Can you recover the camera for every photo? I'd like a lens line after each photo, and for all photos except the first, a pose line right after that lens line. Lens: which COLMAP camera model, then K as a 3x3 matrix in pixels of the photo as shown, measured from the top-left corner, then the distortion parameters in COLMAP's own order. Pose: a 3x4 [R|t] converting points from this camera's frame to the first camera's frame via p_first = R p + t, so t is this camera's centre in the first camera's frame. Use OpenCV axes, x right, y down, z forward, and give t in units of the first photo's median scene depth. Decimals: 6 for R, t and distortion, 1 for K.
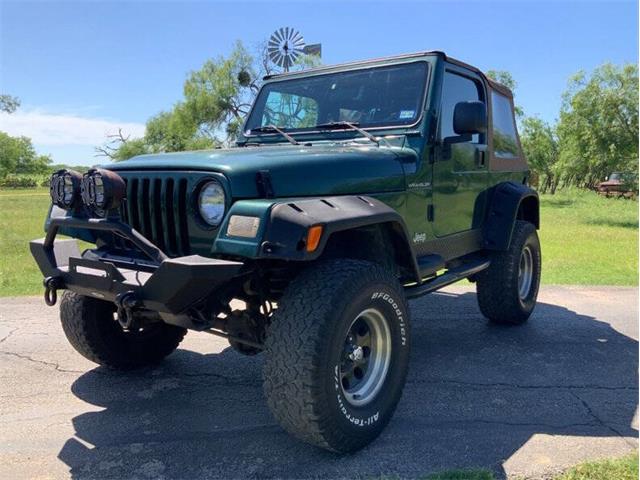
lens RADIAL K [[532.2, 0, 319.5], [0, 532.2, 238.0], [0, 0, 1]] dist [0.062035, -0.117818]
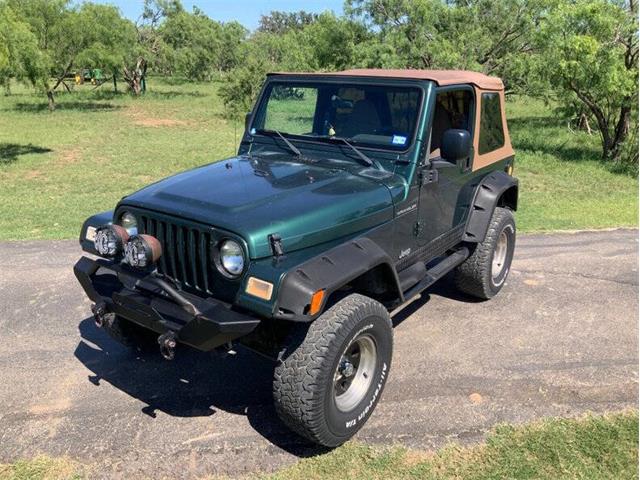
lens RADIAL K [[532.2, 0, 319.5], [0, 532.2, 238.0], [0, 0, 1]] dist [0.062035, -0.117818]
pose [[0.999773, 0.014828, 0.015303, -0.015980], [-0.017515, 0.980883, 0.193807, -0.245089], [-0.012136, -0.194031, 0.980920, -0.125320]]
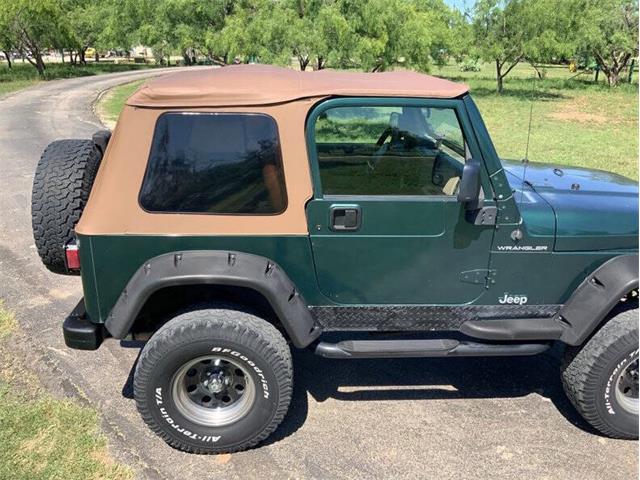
lens RADIAL K [[531.0, 0, 319.2], [0, 531.0, 238.5], [0, 0, 1]] dist [0.066637, -0.114811]
pose [[0.631433, 0.279435, -0.723331, 0.989770], [-0.108821, 0.955514, 0.274135, -0.353336], [0.767756, -0.094385, 0.633752, 0.455088]]
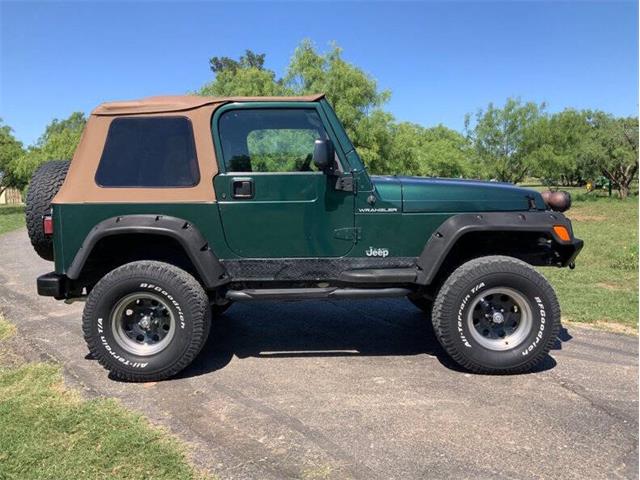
lens RADIAL K [[531.0, 0, 319.2], [0, 531.0, 238.5], [0, 0, 1]] dist [0.066637, -0.114811]
pose [[0.580497, 0.075045, -0.810797, 1.442862], [-0.075284, 0.996425, 0.038325, -0.104733], [0.810775, 0.038792, 0.584071, 0.487987]]
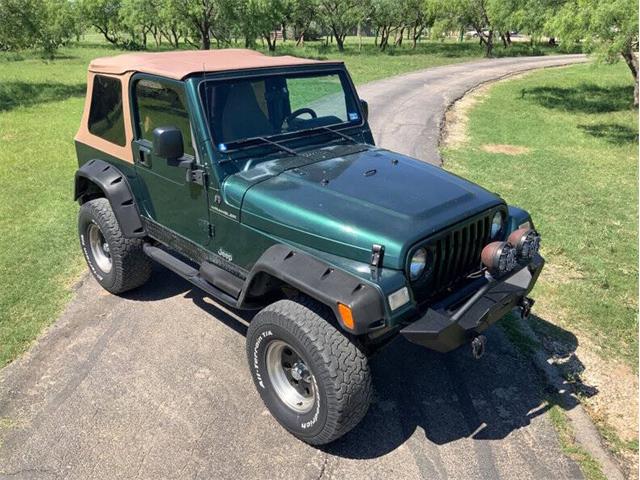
lens RADIAL K [[532.2, 0, 319.5], [0, 532.2, 238.0], [0, 0, 1]] dist [0.062035, -0.117818]
pose [[-0.162035, 0.381586, -0.910020, 1.526588], [-0.132844, 0.905377, 0.403292, -0.541050], [0.977802, 0.186238, -0.096011, 1.573070]]
